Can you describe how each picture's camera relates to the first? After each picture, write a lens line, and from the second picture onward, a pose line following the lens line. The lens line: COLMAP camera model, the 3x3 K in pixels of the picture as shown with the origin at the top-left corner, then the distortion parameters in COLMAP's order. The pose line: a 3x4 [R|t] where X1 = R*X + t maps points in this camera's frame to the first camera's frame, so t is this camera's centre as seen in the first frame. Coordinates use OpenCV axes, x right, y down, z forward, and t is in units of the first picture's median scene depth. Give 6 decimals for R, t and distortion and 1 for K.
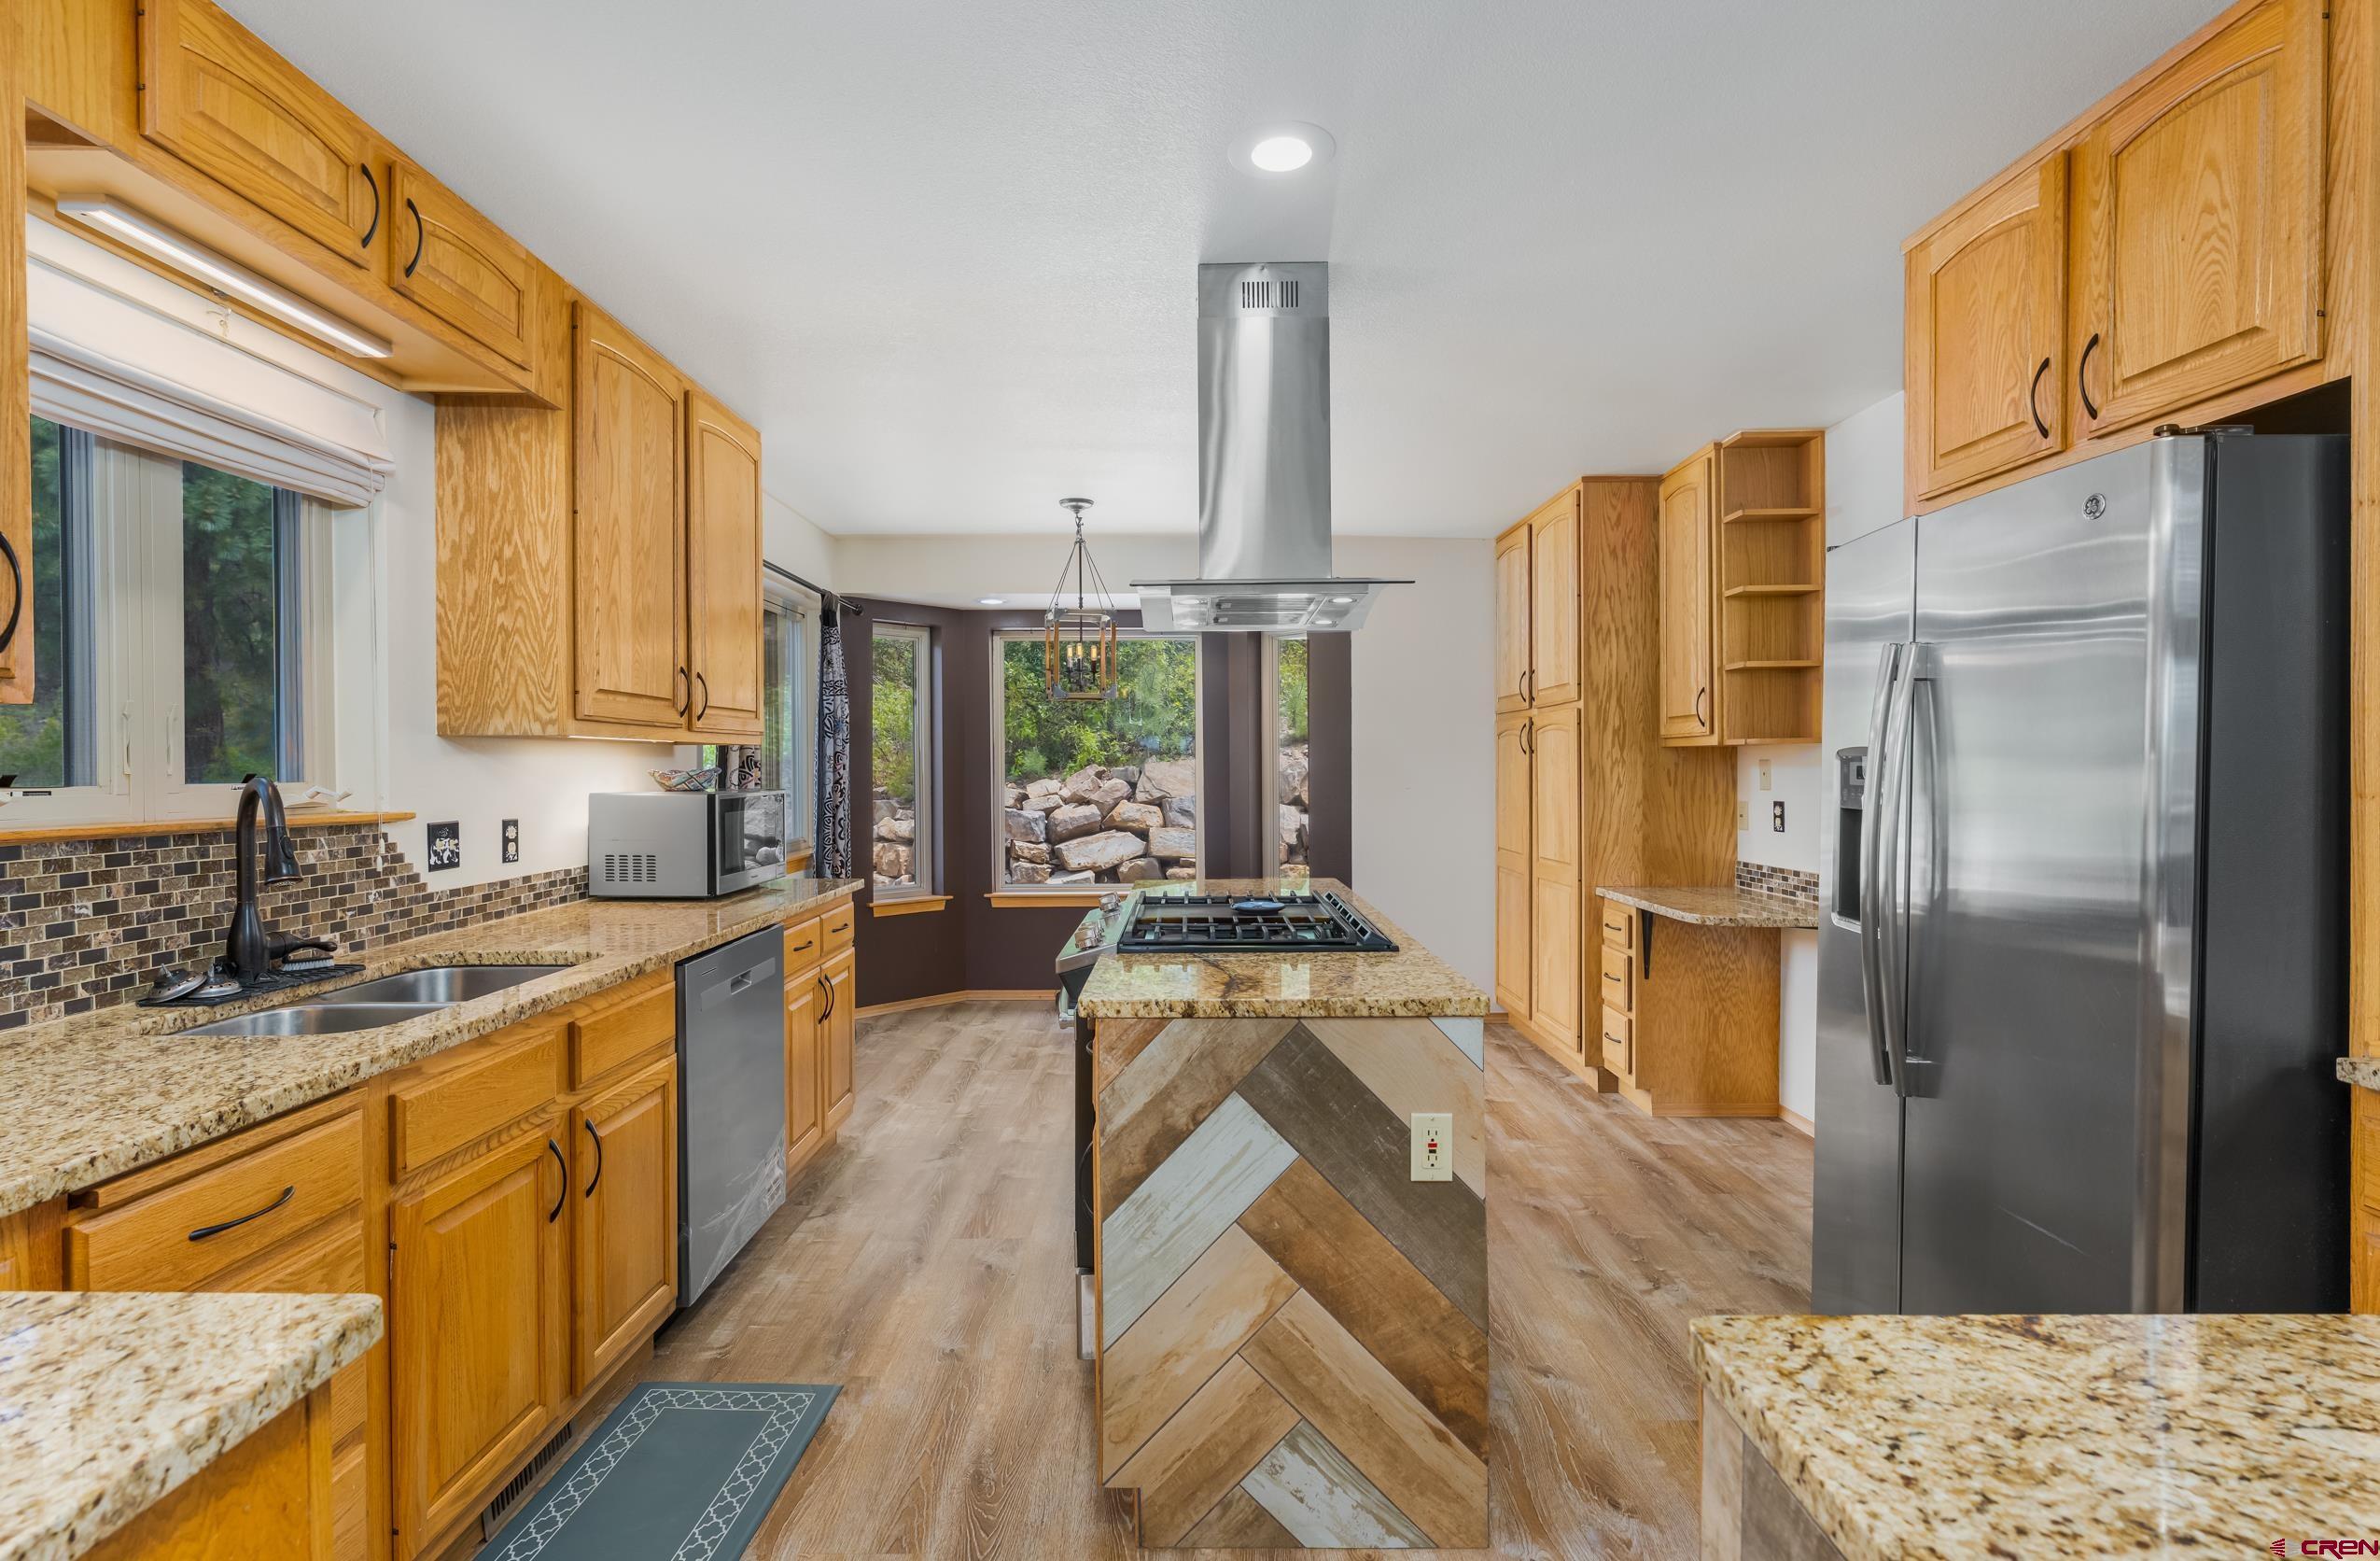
lens RADIAL K [[1123.9, 0, 1188.3], [0, 1123.9, 786.2], [0, 0, 1]] dist [0.002408, 0.000277]
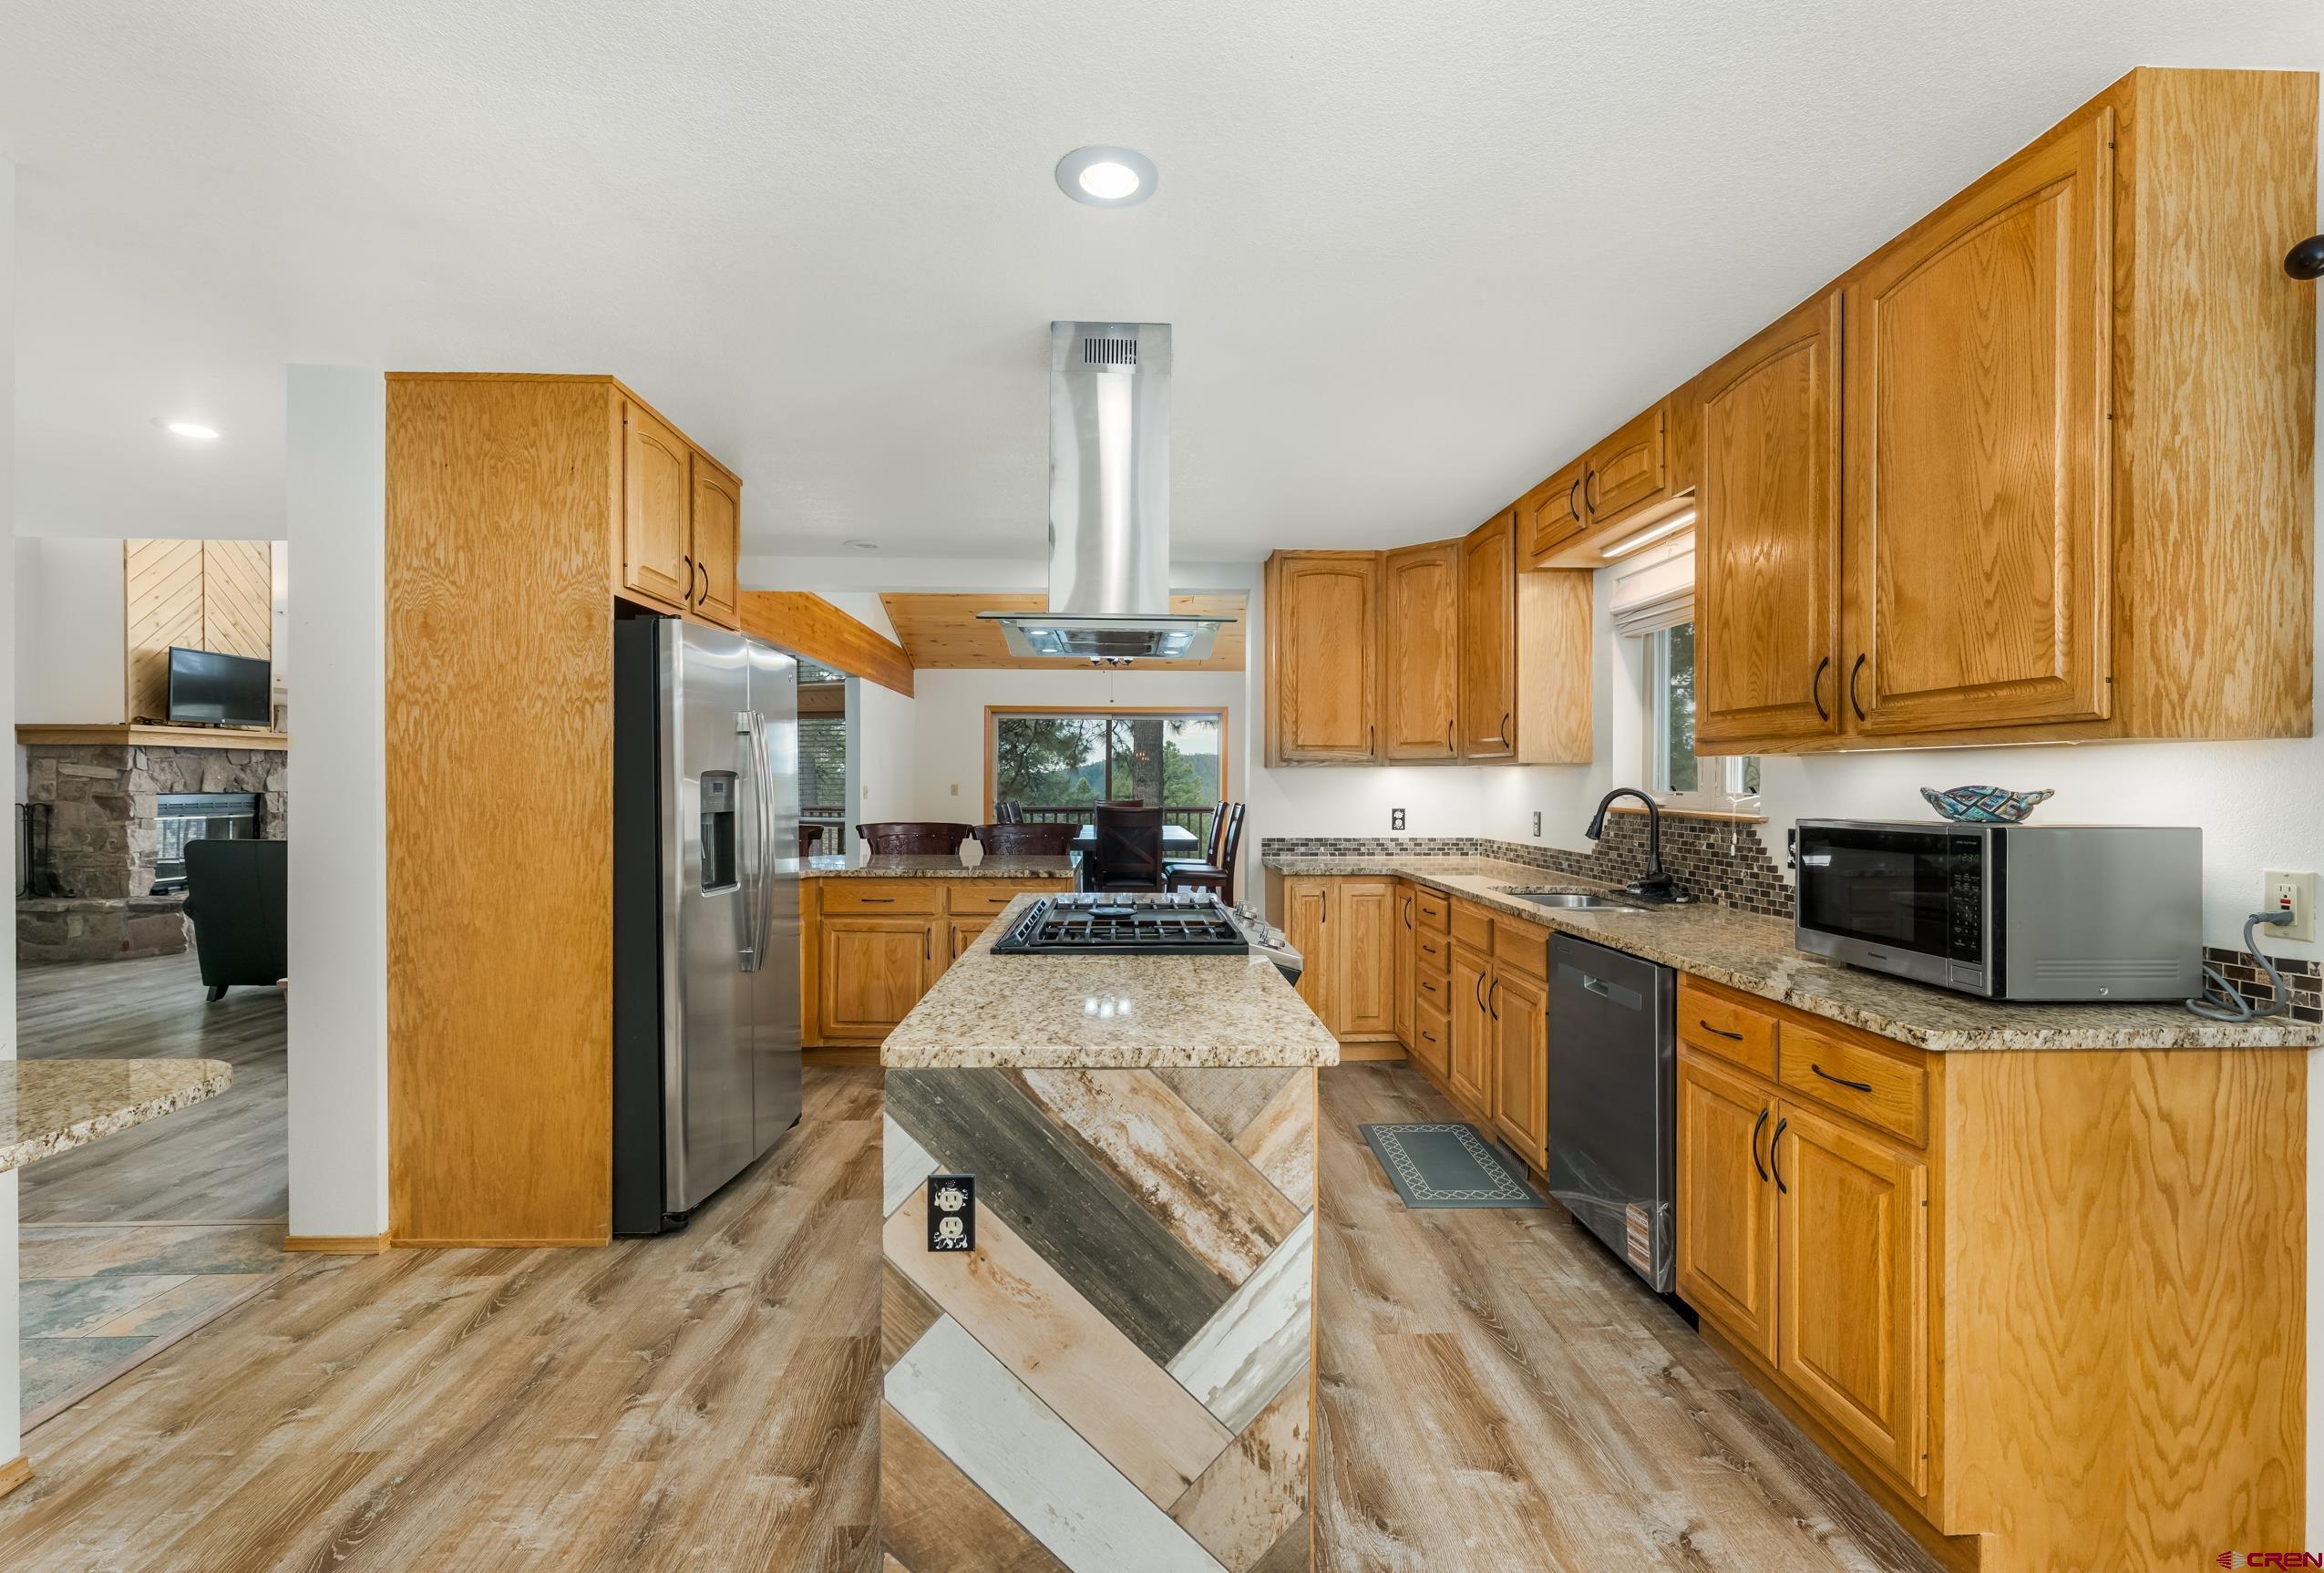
lens RADIAL K [[1022.0, 0, 1169.6], [0, 1022.0, 785.4], [0, 0, 1]] dist [0.004123, 0.000687]
pose [[-0.998791, -0.000317, -0.049156, 0.063512], [-0.001469, 0.999725, 0.023401, -0.042554], [0.049135, 0.023445, -0.998517, 2.218057]]
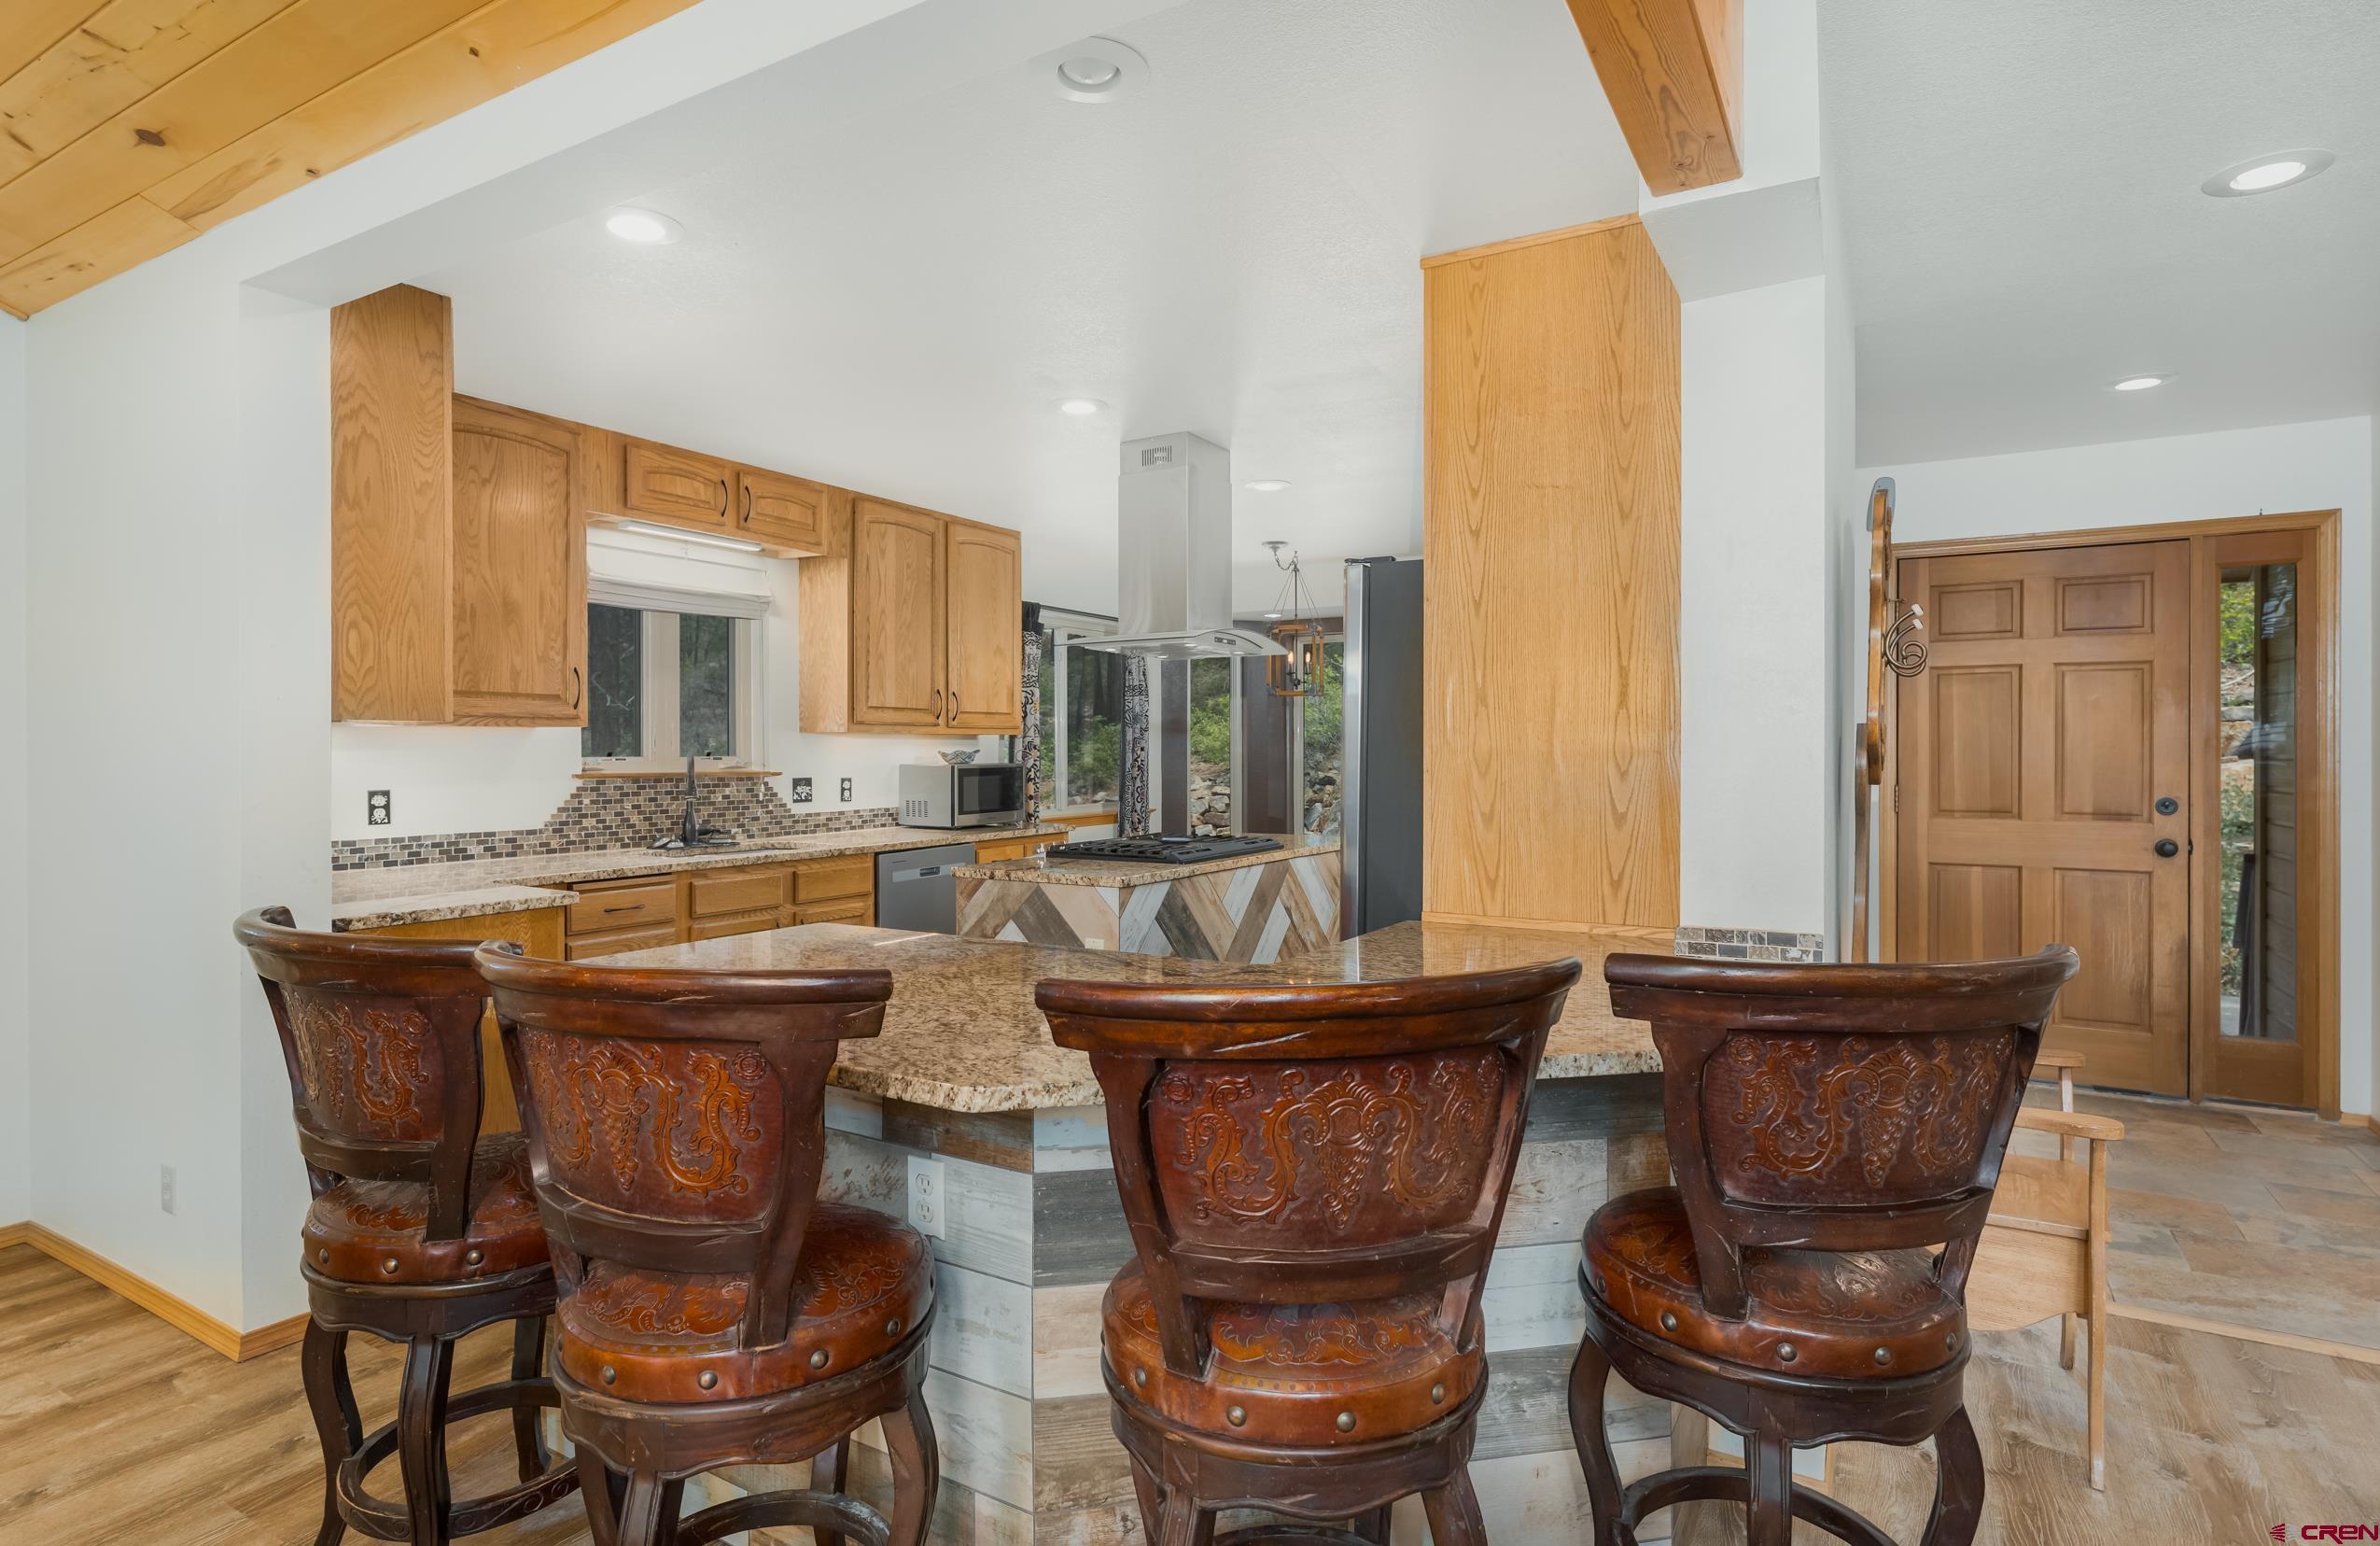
lens RADIAL K [[1226.4, 0, 1190.7], [0, 1226.4, 755.6], [0, 0, 1]] dist [0.002442, 0.000417]
pose [[0.859415, 0.005209, -0.511252, 1.049171], [-0.011184, 0.999900, -0.008612, 0.005610], [0.511156, 0.013119, 0.859388, -0.491173]]
